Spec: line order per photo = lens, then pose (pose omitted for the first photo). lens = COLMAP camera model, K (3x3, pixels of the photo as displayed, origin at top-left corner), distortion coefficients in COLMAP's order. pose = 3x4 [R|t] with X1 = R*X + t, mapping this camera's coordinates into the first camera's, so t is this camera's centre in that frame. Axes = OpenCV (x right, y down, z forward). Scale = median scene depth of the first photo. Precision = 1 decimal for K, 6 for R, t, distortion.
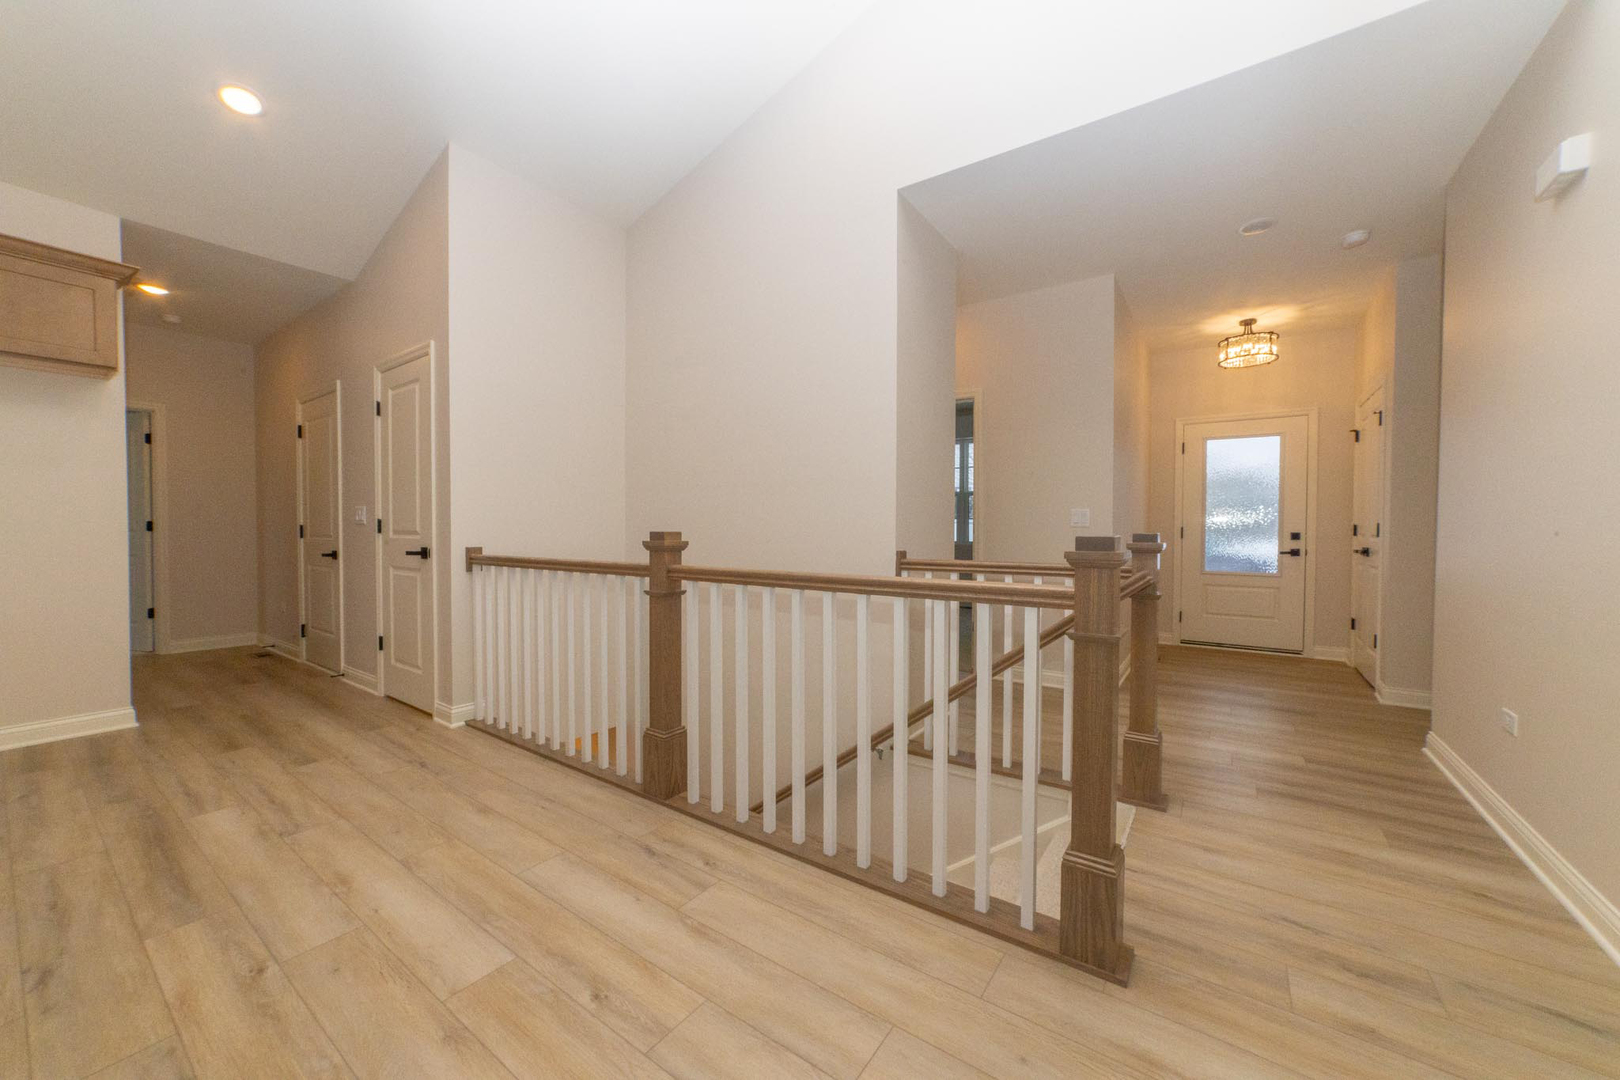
lens RADIAL K [[599.8, 0, 806.6], [0, 599.8, 540.1], [0, 0, 1]] dist [-0.031667, 0.011149]
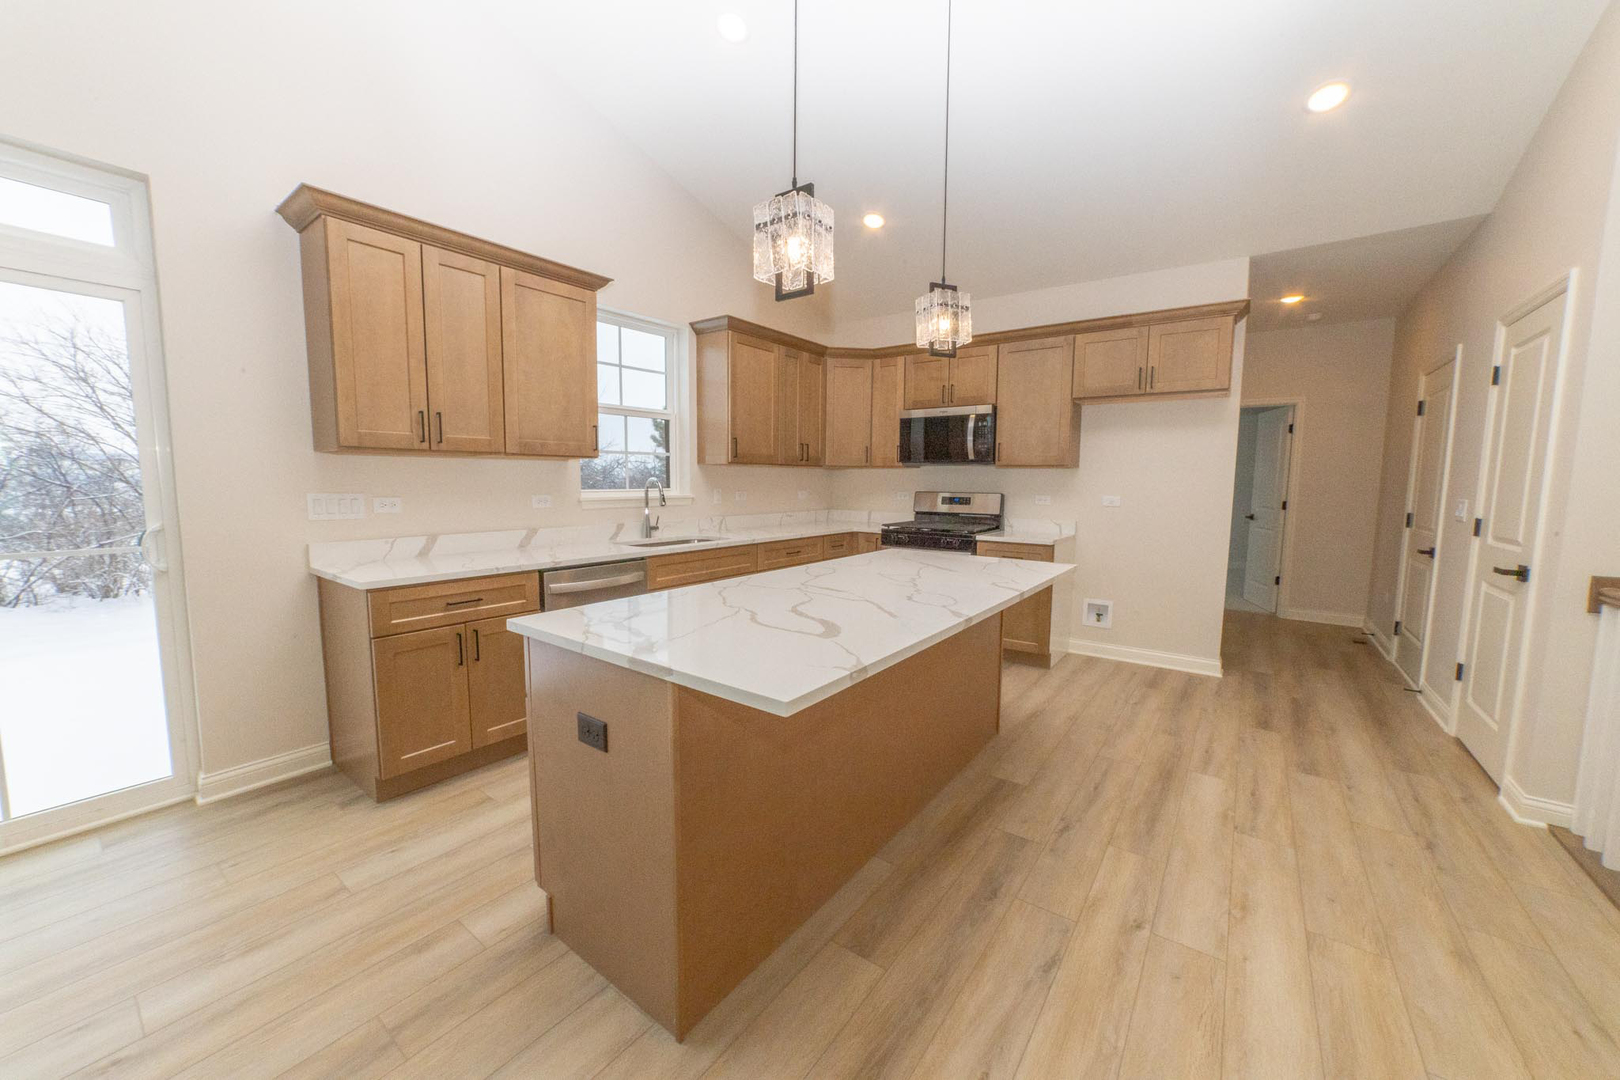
lens RADIAL K [[599.8, 0, 806.6], [0, 599.8, 540.1], [0, 0, 1]] dist [-0.031667, 0.011149]
pose [[-0.023112, 0.095681, -0.995144, 0.106914], [-0.026130, 0.995012, 0.096276, -0.077199], [0.999391, 0.028229, -0.020497, 0.158442]]
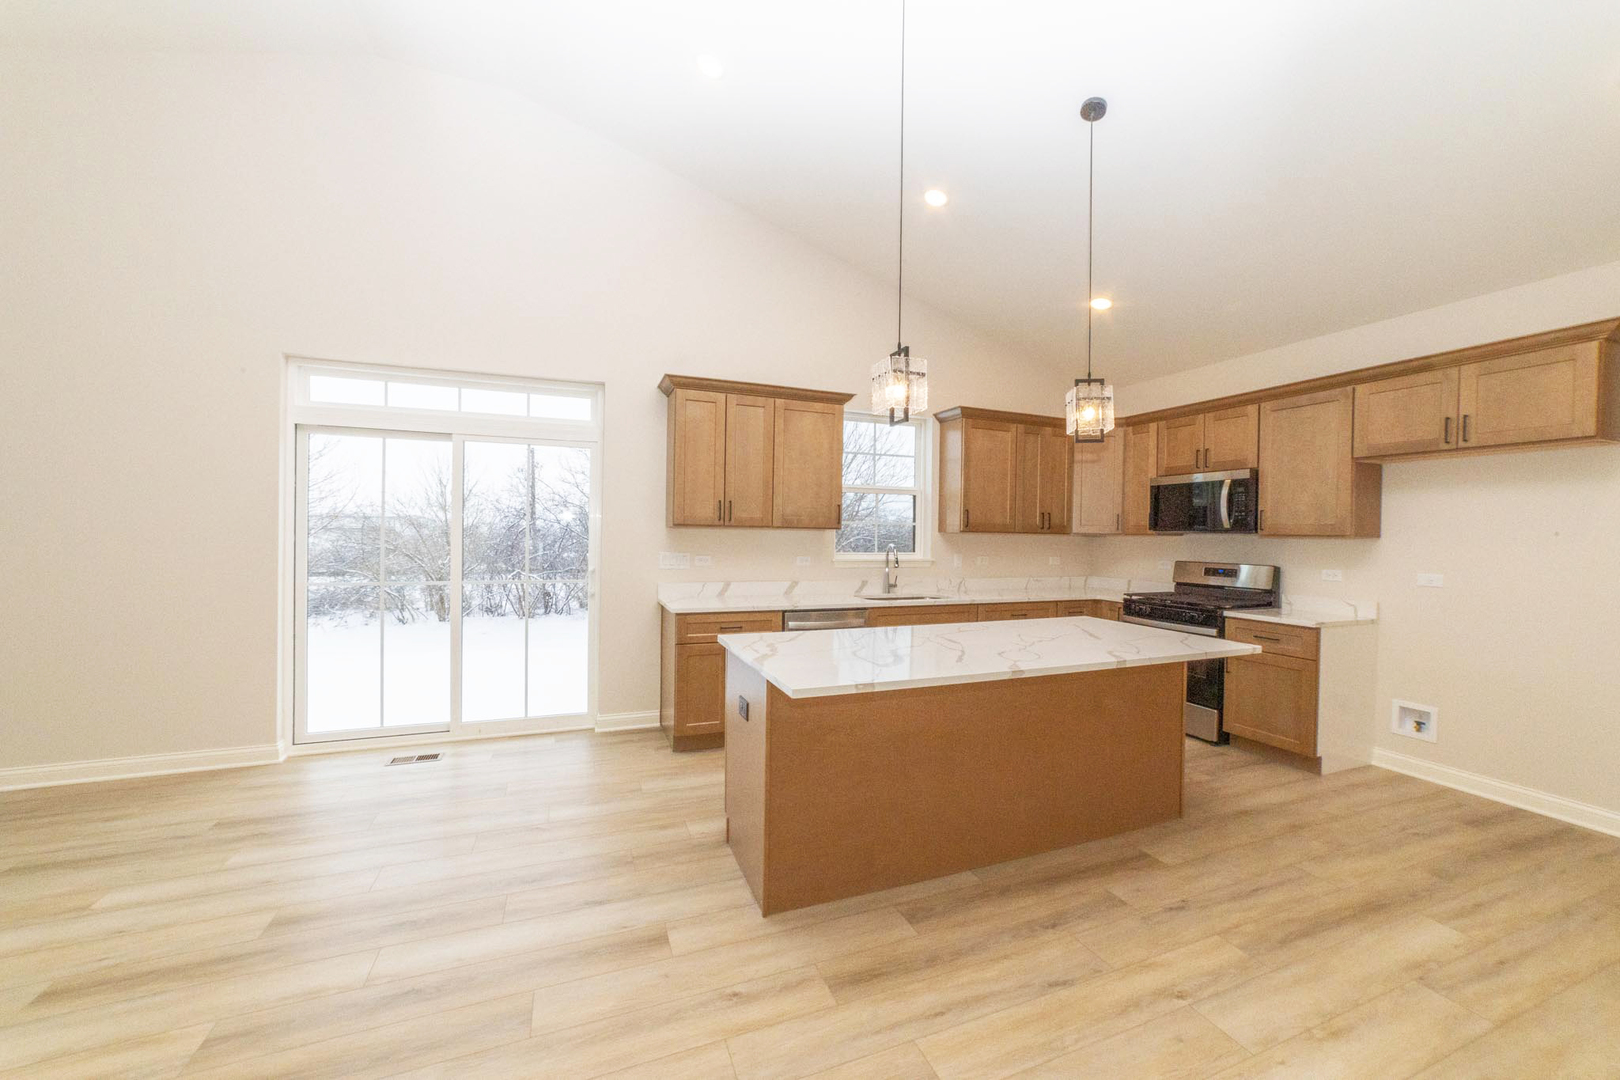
lens RADIAL K [[603.1, 0, 813.9], [0, 603.1, 542.9], [0, 0, 1]] dist [-0.032081, 0.010918]
pose [[-0.542699, -0.000496, -0.839927, 0.262848], [-0.034417, 0.999173, 0.021648, -0.108629], [0.839222, 0.040656, -0.542267, 0.491323]]
